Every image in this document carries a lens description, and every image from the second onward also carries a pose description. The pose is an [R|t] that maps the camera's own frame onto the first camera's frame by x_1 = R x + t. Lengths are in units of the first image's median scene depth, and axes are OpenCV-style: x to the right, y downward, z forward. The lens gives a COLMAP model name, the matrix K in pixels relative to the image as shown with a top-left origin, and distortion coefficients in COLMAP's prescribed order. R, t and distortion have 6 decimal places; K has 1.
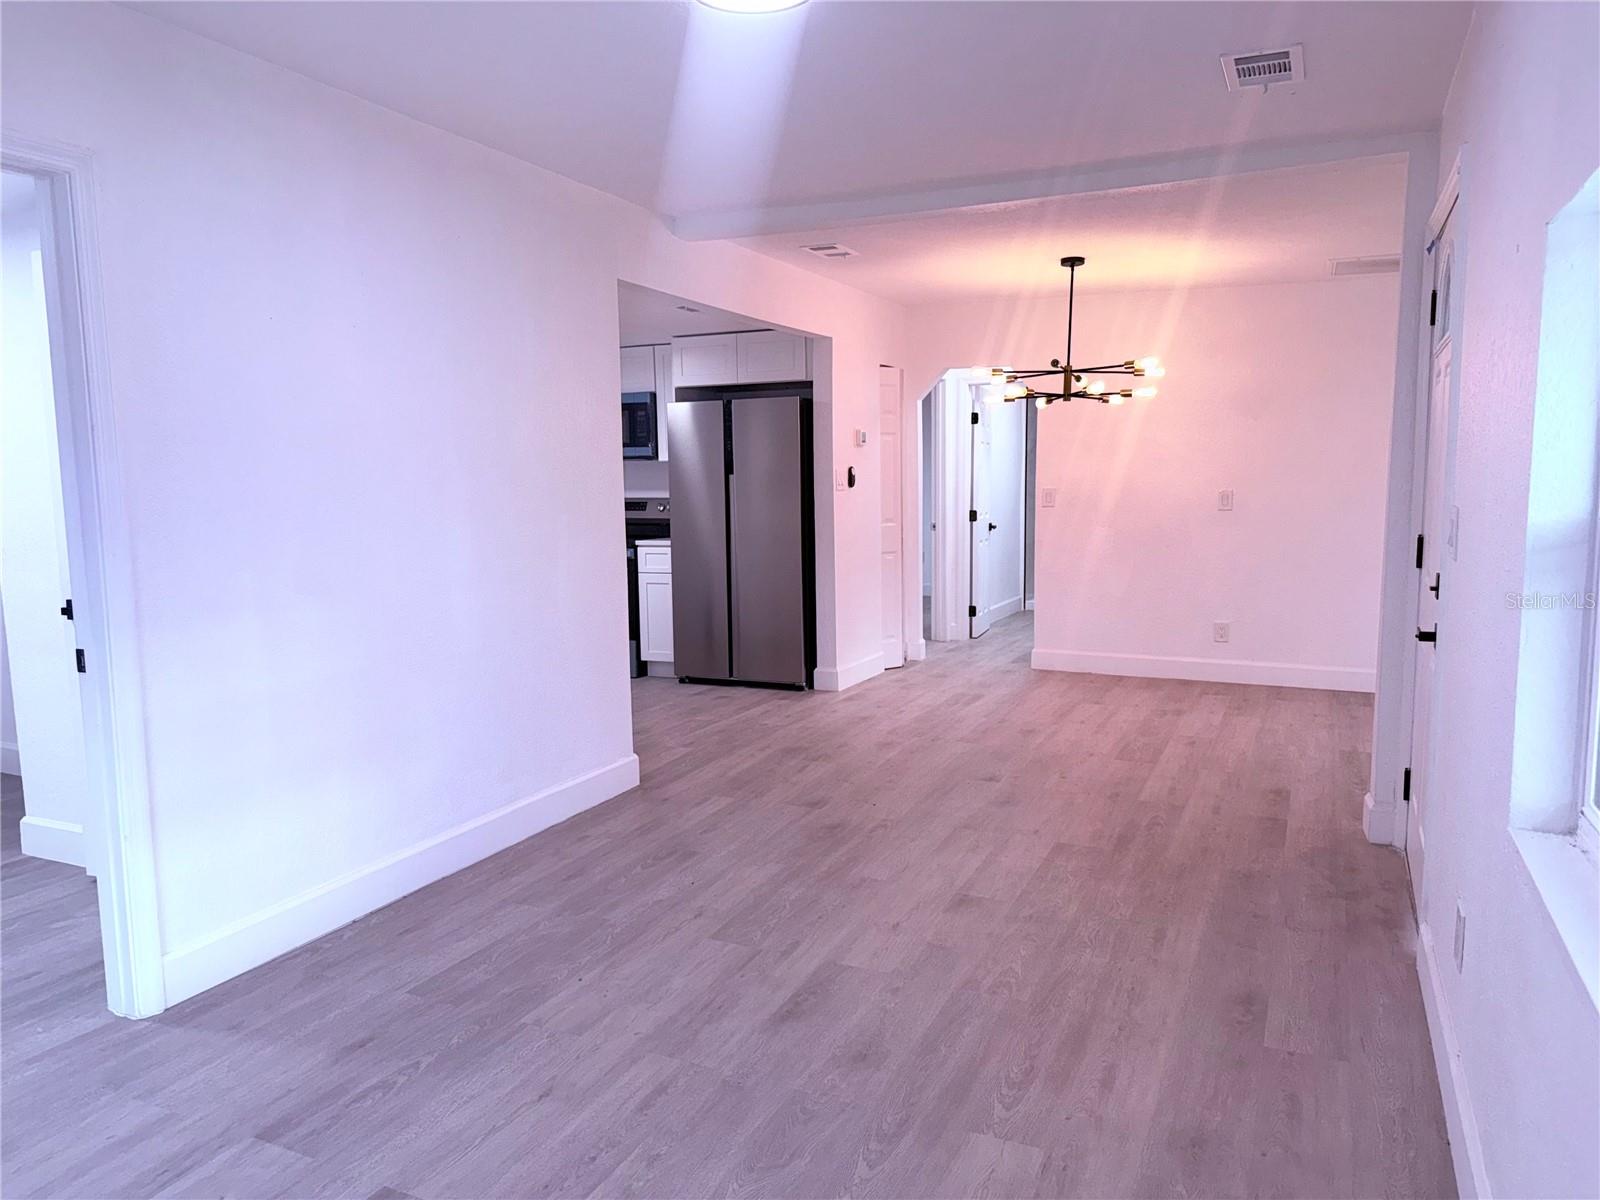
lens RADIAL K [[1115.2, 0, 798.0], [0, 1115.2, 607.1], [0, 0, 1]] dist [0.132354, -0.216194]
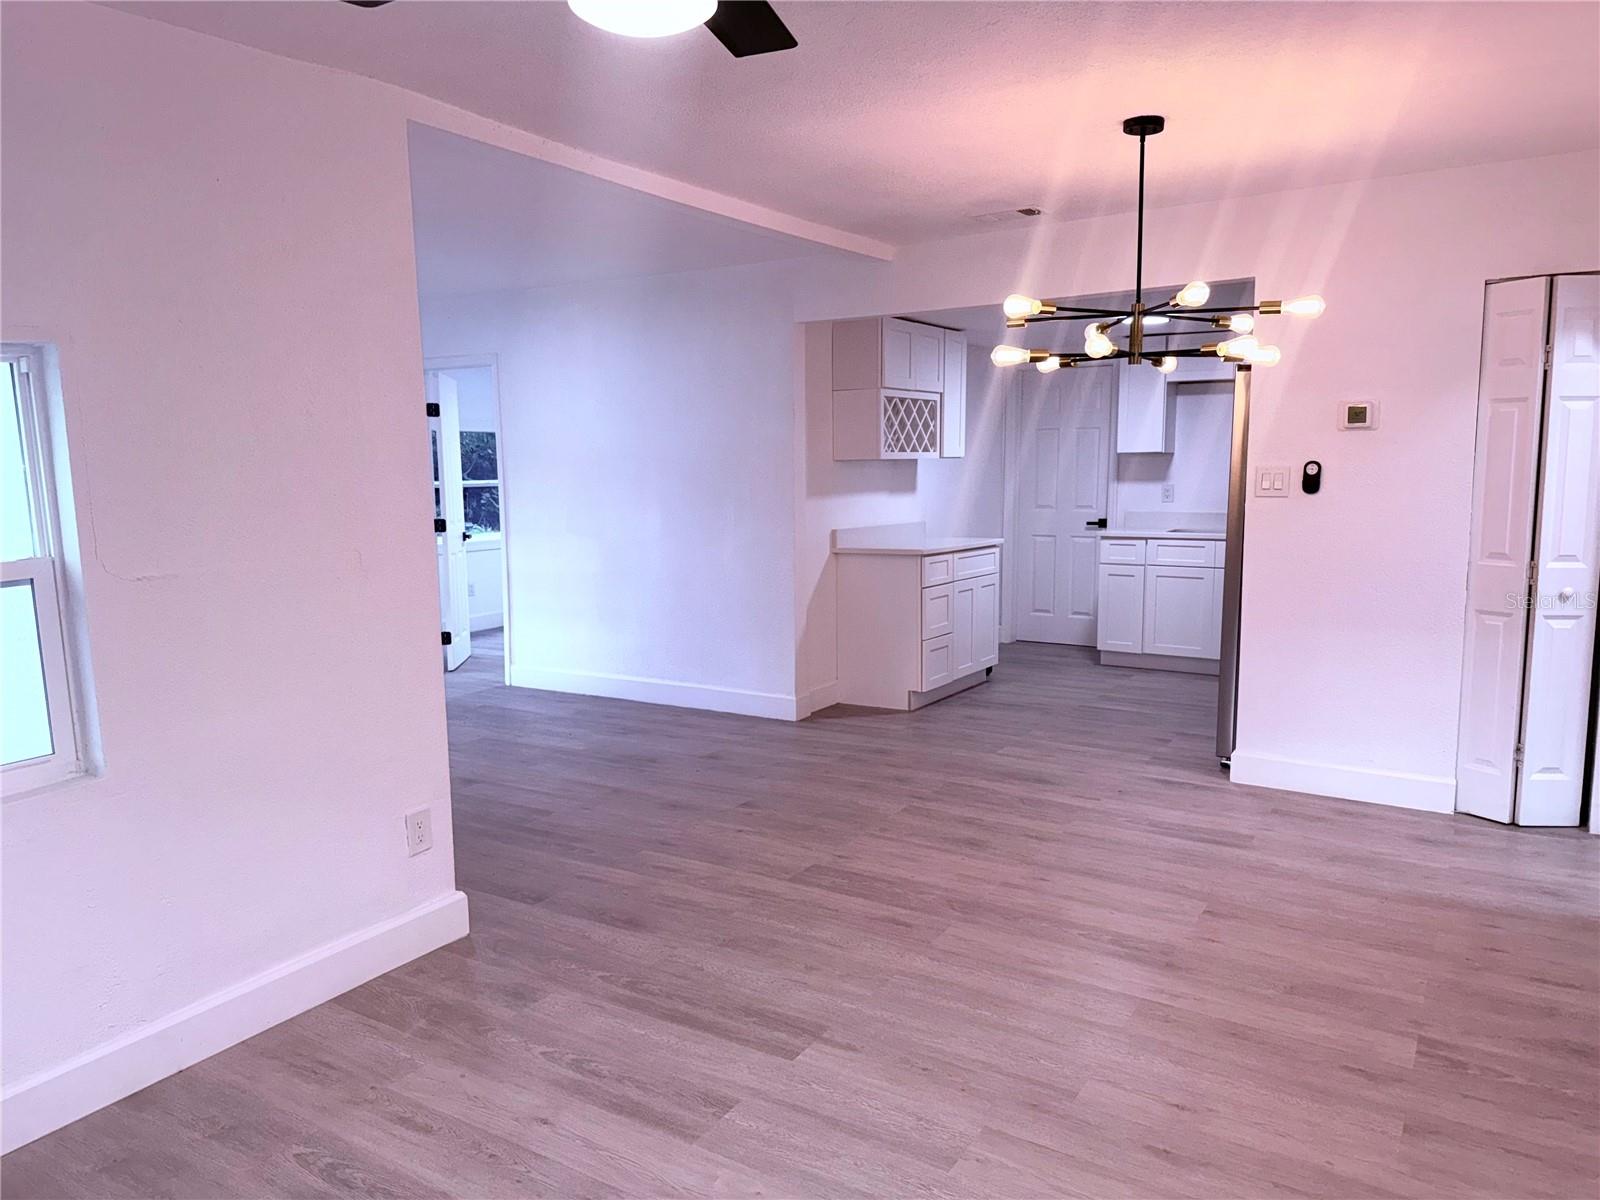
lens RADIAL K [[1115.2, 0, 798.0], [0, 1115.2, 607.1], [0, 0, 1]] dist [0.132354, -0.216194]
pose [[-0.131834, 0.140535, -0.981259, 1.148624], [-0.102390, 0.982674, 0.154494, -0.174328], [0.985970, 0.120839, -0.115161, 1.208827]]
